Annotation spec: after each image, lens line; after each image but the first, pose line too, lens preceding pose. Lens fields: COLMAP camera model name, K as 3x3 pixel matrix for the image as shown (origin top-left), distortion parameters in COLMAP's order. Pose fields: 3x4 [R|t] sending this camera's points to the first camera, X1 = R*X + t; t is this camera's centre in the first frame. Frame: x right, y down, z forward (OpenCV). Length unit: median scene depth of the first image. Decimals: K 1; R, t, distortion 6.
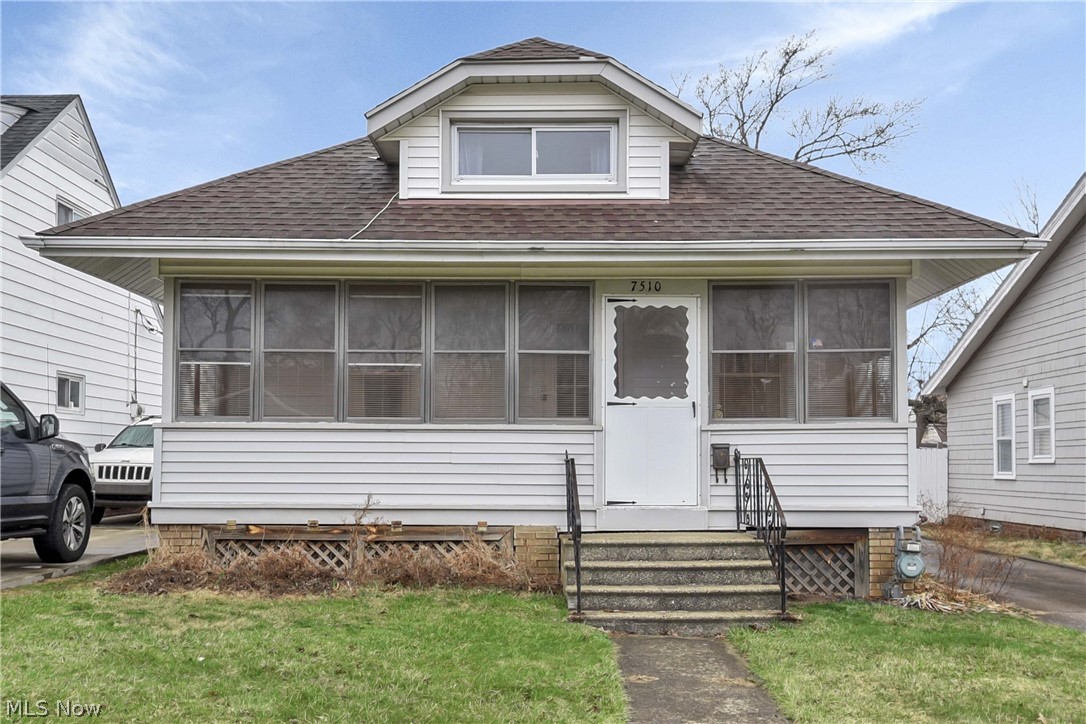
lens RADIAL K [[1058.4, 0, 541.8], [0, 1058.4, 366.2], [0, 0, 1]] dist [0.016655, 0.011328]
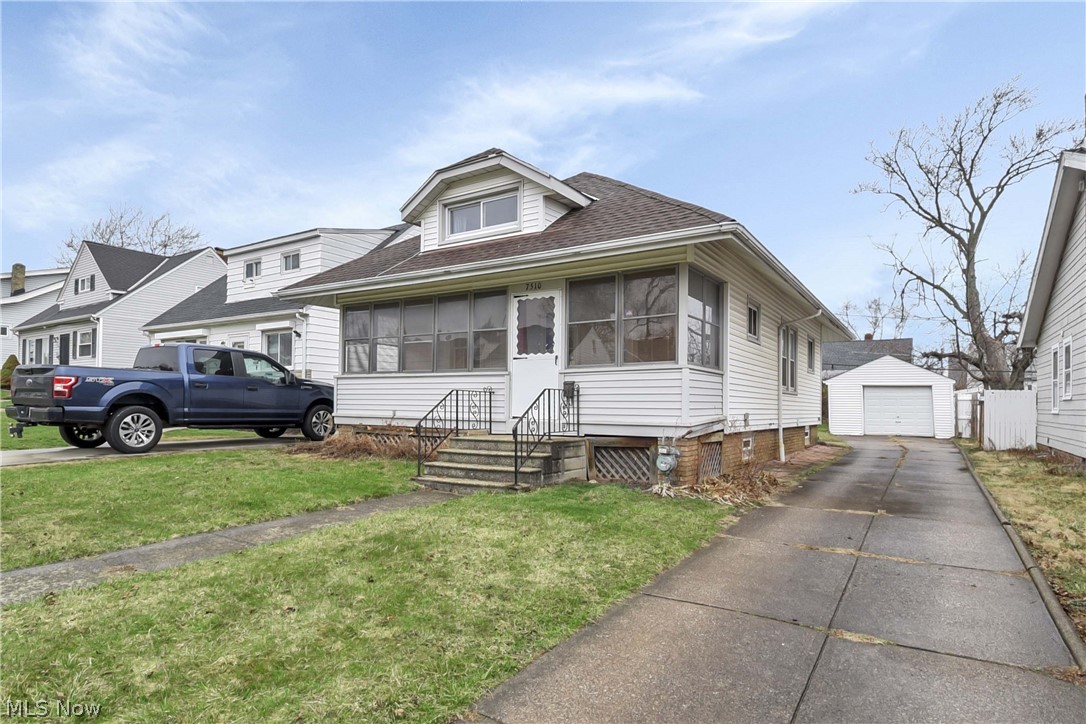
lens RADIAL K [[606.5, 0, 543.0], [0, 606.5, 362.0], [0, 0, 1]] dist [-0.002296, -0.000836]
pose [[0.846475, -0.032195, -0.531455, 0.612733], [0.041960, 0.999099, 0.006308, 0.036809], [0.530773, -0.027640, 0.847063, 0.210328]]
